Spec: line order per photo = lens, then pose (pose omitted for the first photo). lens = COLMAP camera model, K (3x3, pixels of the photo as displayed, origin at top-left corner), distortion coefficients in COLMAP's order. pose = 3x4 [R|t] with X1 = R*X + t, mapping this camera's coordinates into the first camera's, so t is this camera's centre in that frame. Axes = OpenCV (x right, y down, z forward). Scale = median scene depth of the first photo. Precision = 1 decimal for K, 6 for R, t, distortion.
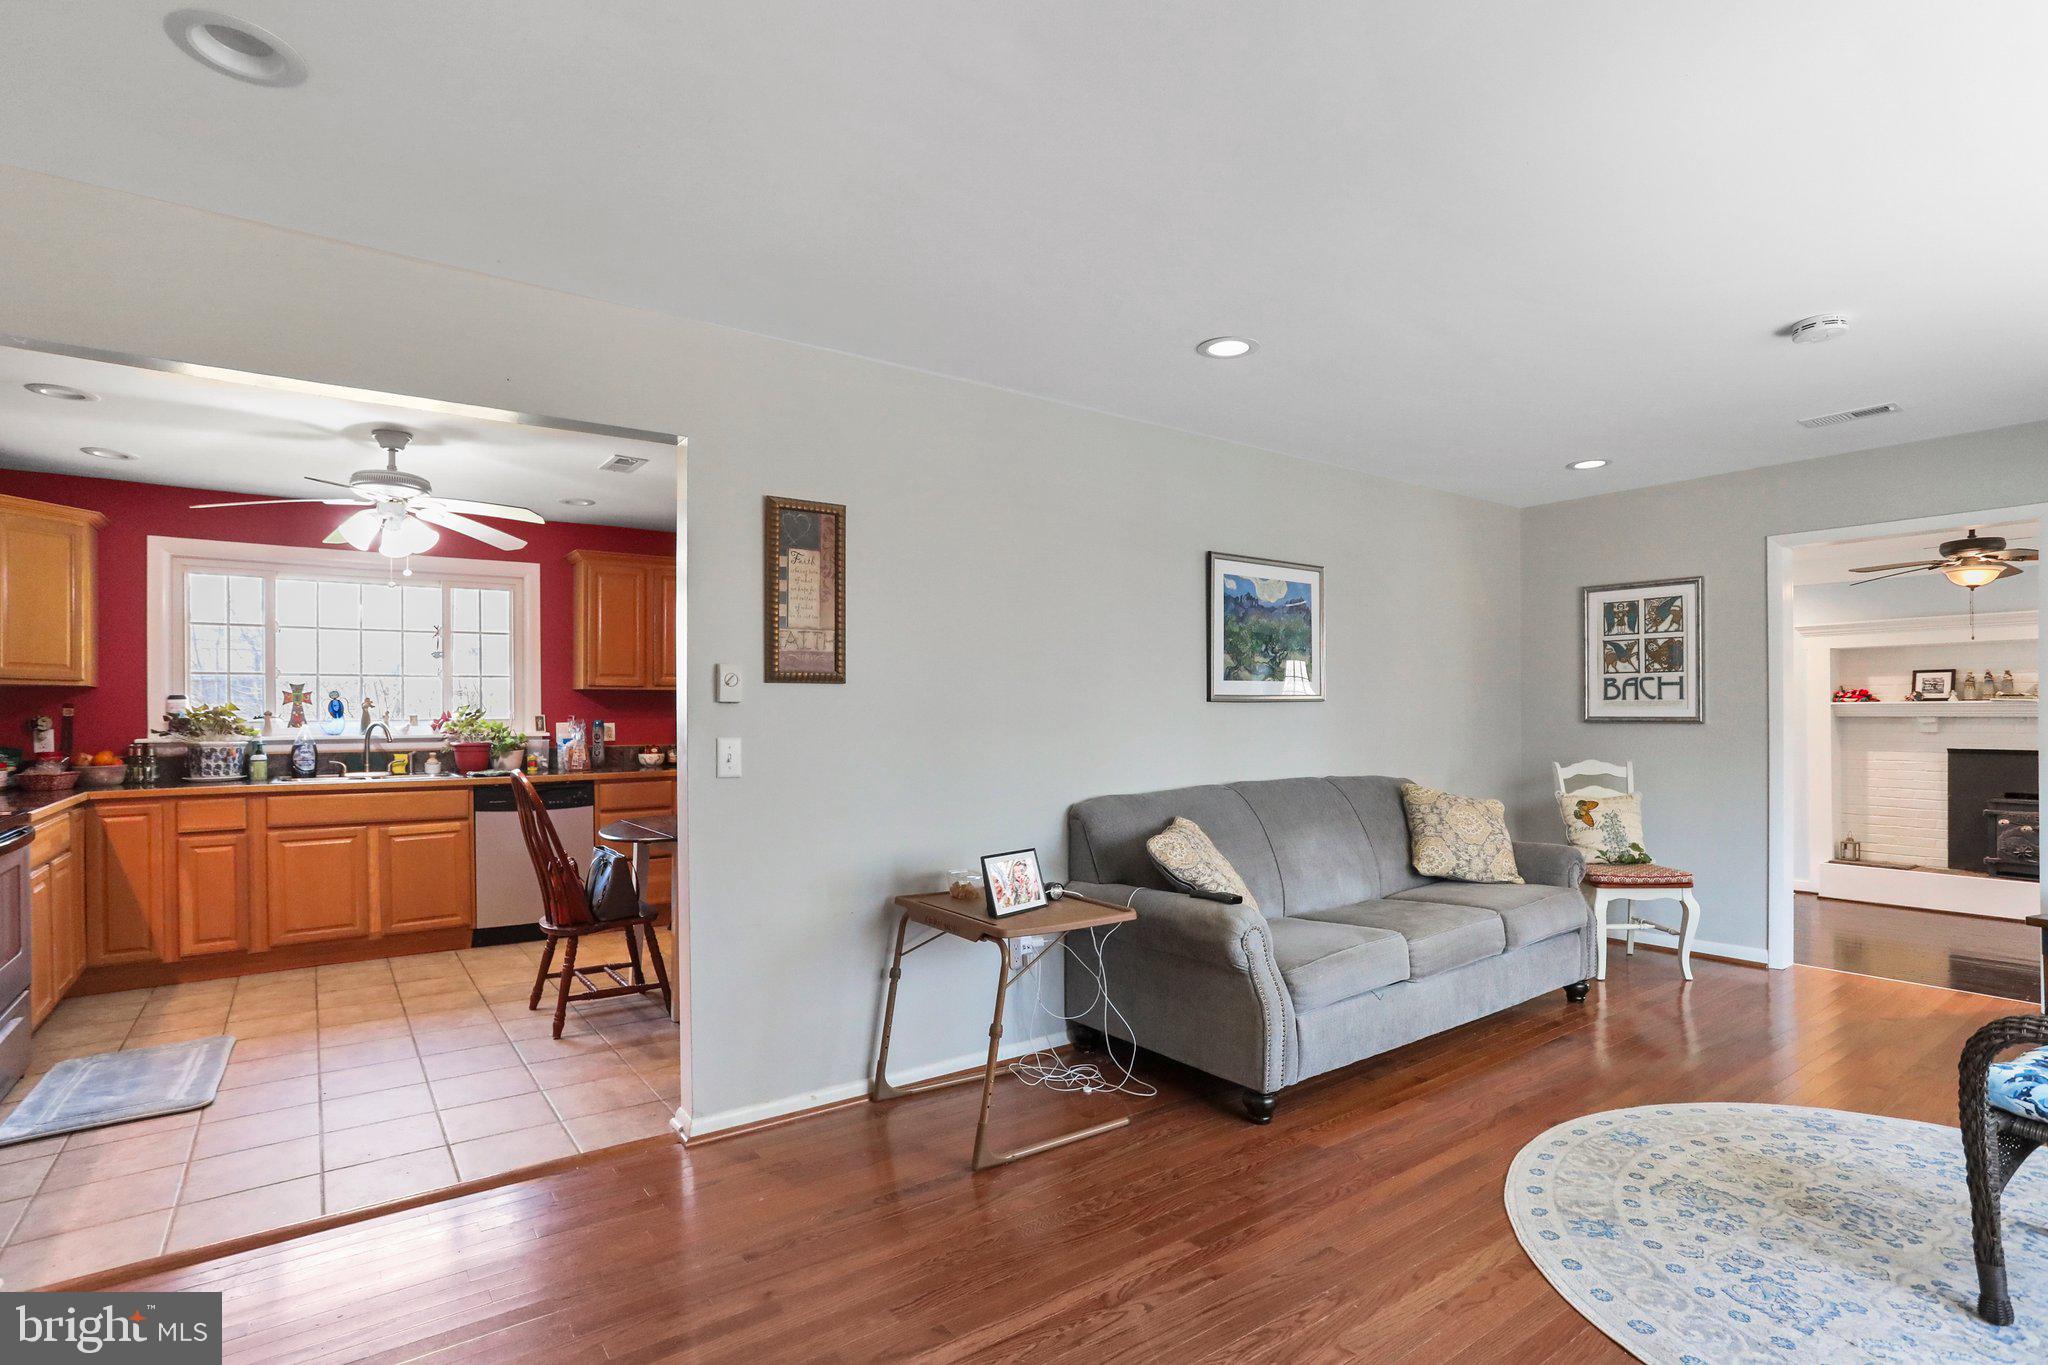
lens RADIAL K [[995.1, 0, 1022.0], [0, 995.1, 713.0], [0, 0, 1]] dist [-0.051520, 0.025066]
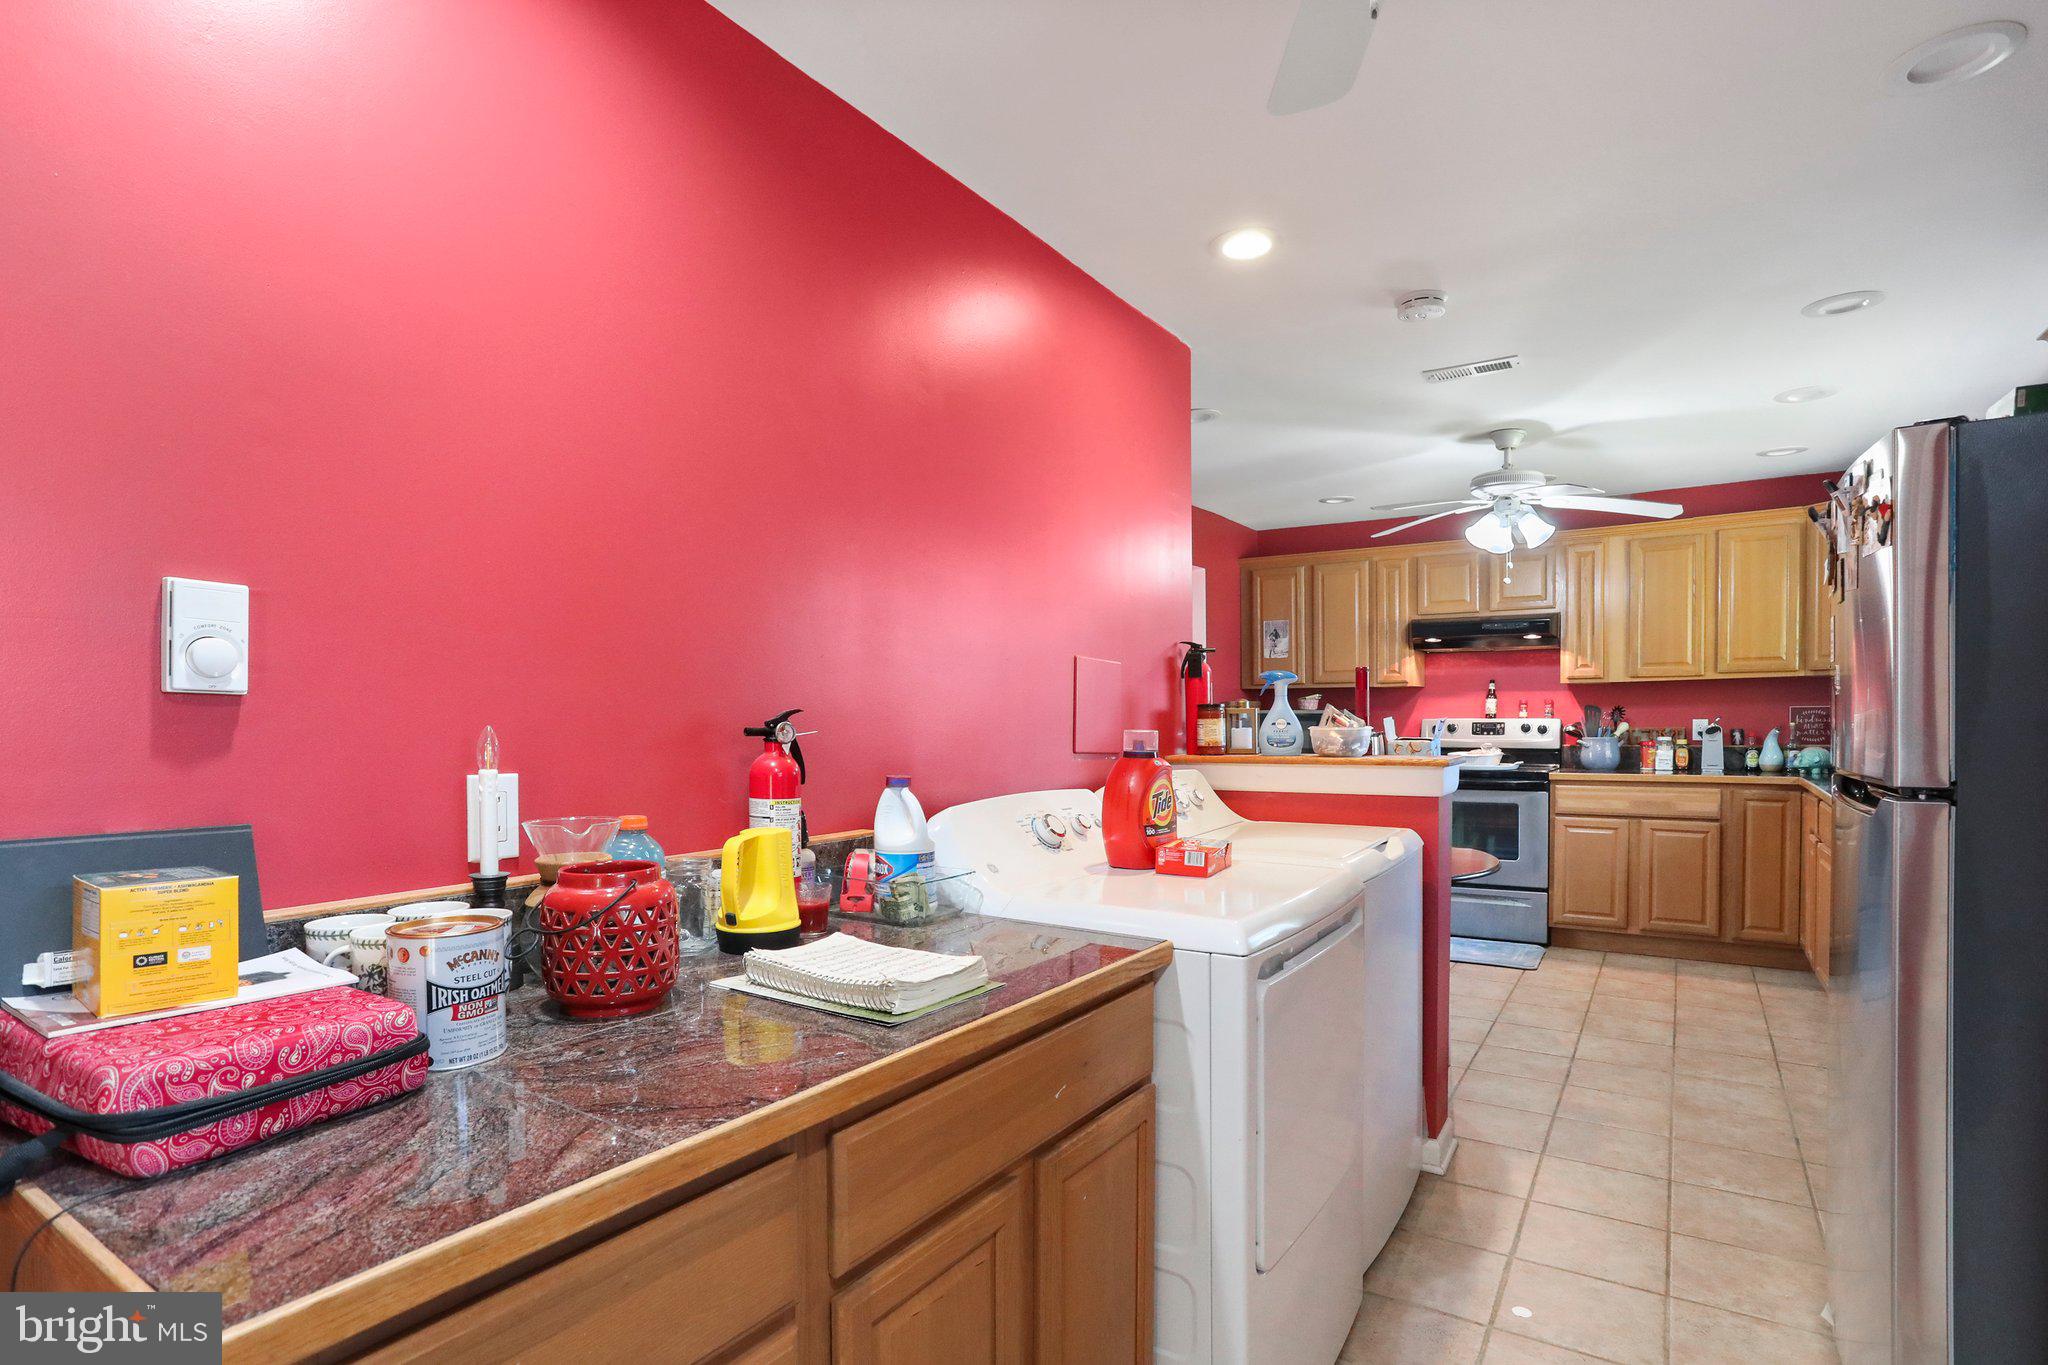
lens RADIAL K [[995.1, 0, 1029.3], [0, 995.1, 723.3], [0, 0, 1]] dist [-0.051520, 0.025066]
pose [[-0.938043, 0.015520, -0.346172, 0.156094], [0.011551, 0.999842, 0.013526, 0.000270], [0.346327, 0.008690, -0.938074, 1.490440]]
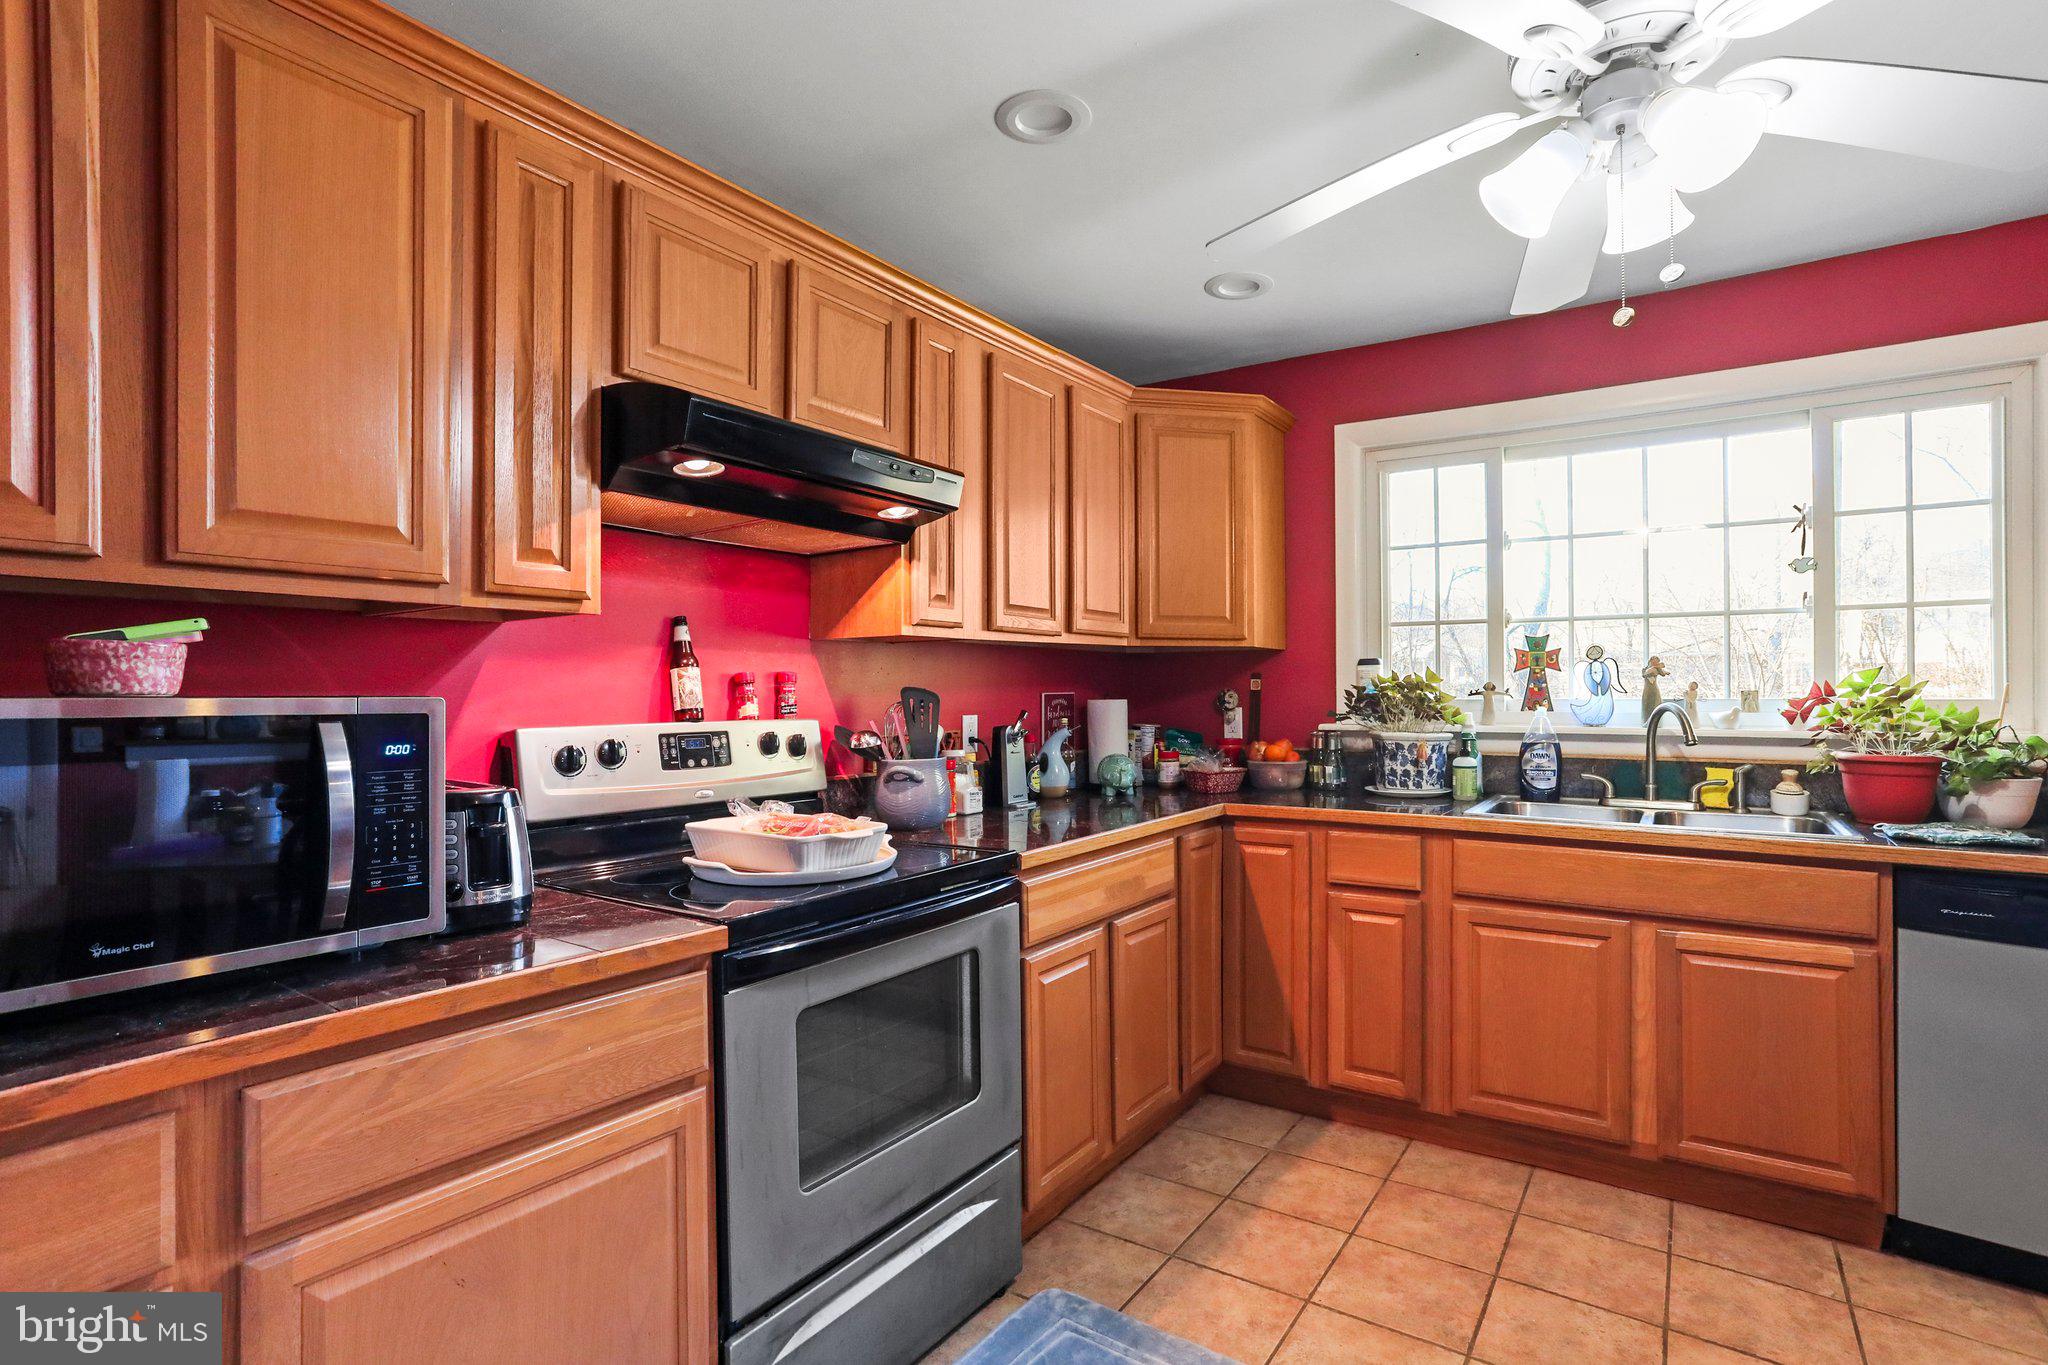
lens RADIAL K [[995.1, 0, 1016.4], [0, 995.1, 692.4], [0, 0, 1]] dist [-0.051520, 0.025066]
pose [[0.328940, 0.004793, -0.944339, -0.319256], [-0.001442, 0.999989, 0.004574, 0.001778], [0.944350, -0.000143, 0.328943, 0.560168]]
